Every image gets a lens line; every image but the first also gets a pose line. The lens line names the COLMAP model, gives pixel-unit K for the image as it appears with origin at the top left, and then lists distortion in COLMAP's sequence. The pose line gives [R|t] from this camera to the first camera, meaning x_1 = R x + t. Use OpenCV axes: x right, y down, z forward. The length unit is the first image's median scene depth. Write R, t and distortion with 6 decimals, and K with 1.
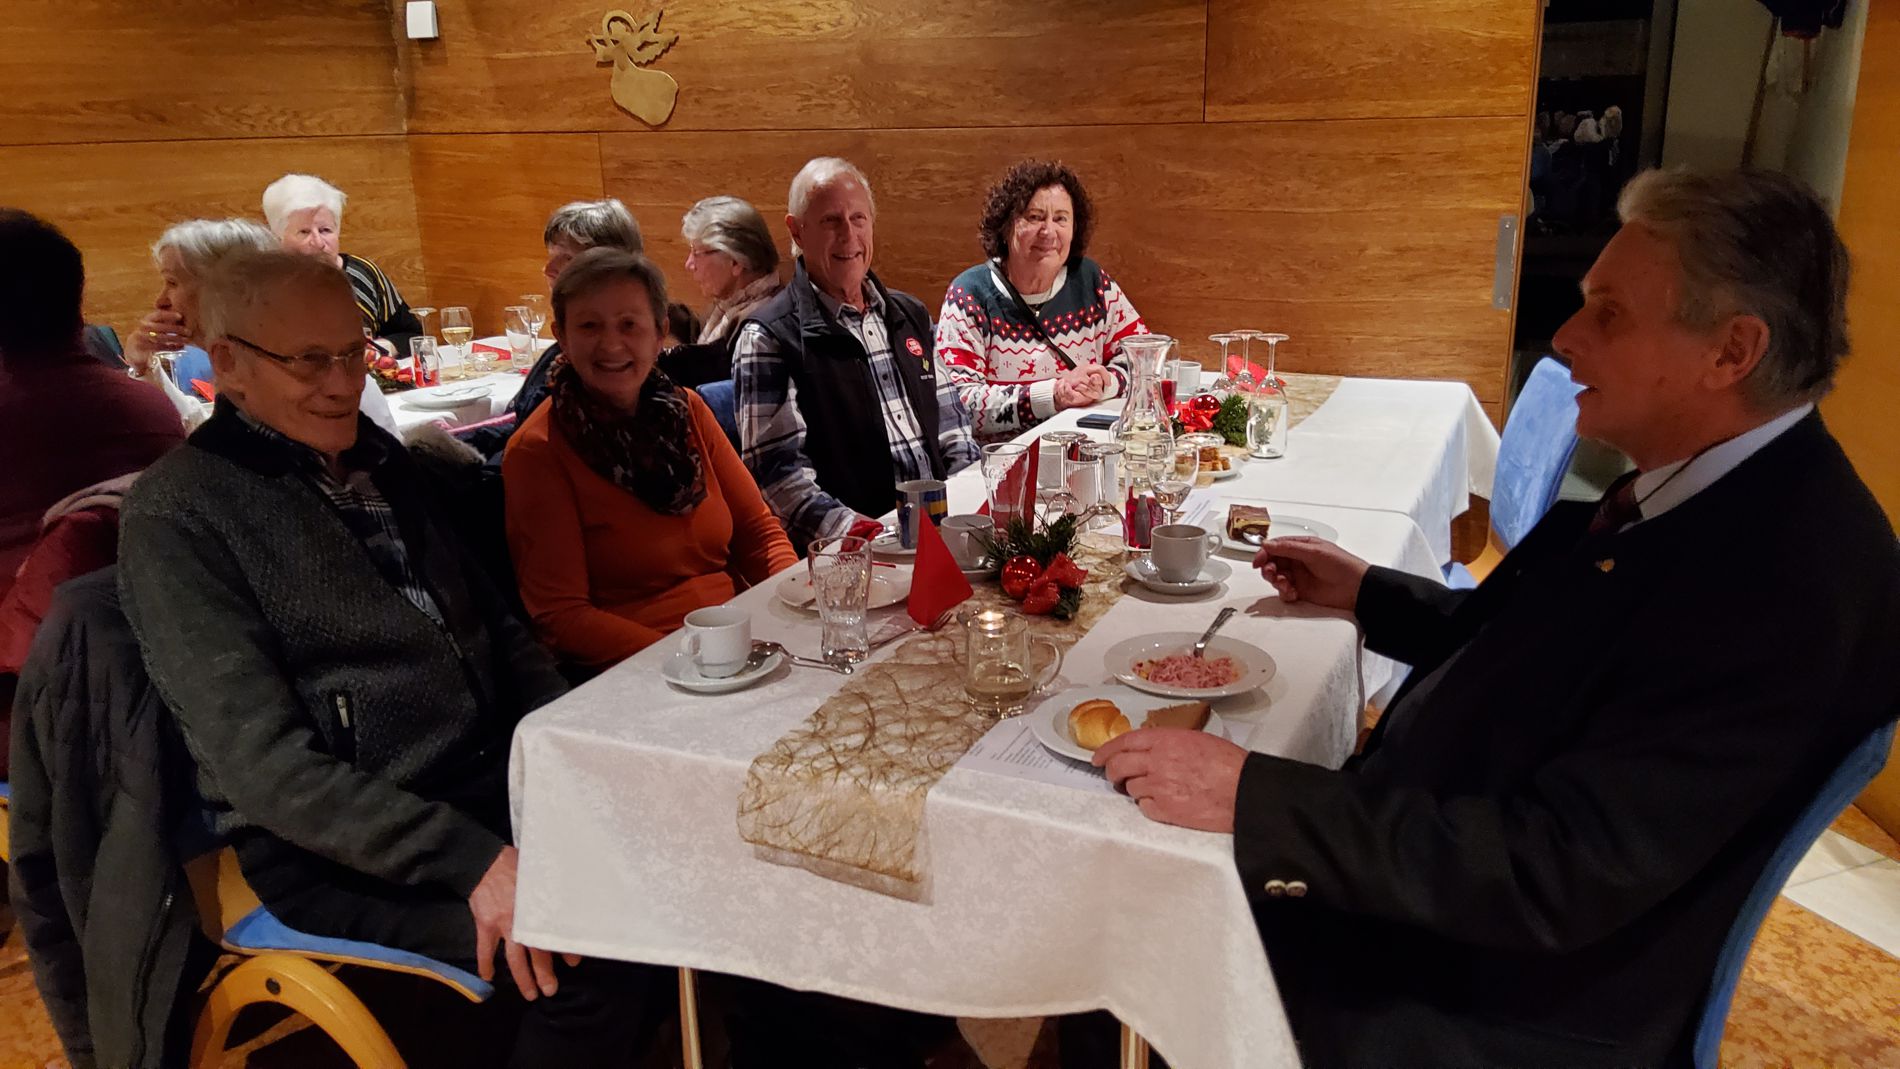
lens RADIAL K [[1450.5, 0, 961.1], [0, 1450.5, 522.7], [0, 0, 1]] dist [0.040418, -0.065329]
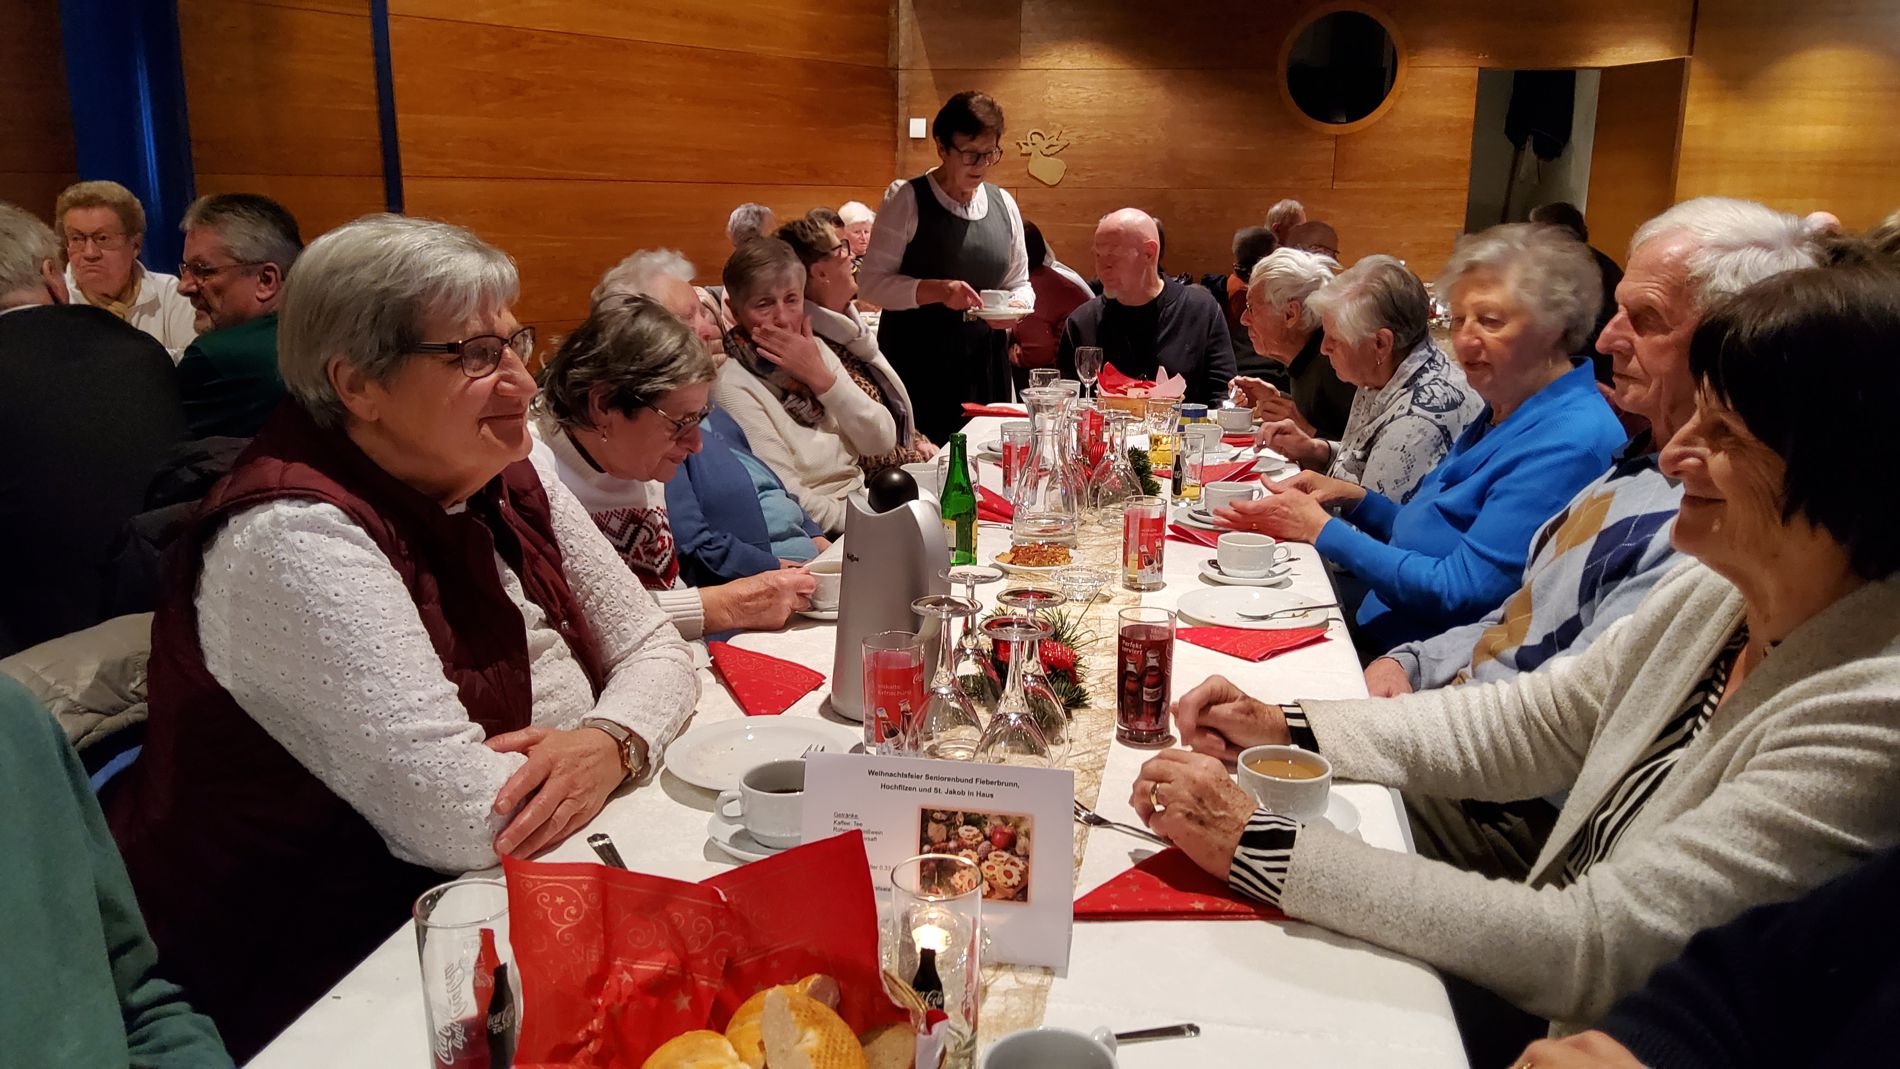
lens RADIAL K [[1450.5, 0, 950.6], [0, 1450.5, 546.4], [0, 0, 1]] dist [0.040418, -0.065329]
pose [[0.965434, -0.030773, 0.258826, -0.909308], [0.043541, 0.998093, -0.043745, 0.323572], [-0.256987, 0.053503, 0.964933, -0.925499]]
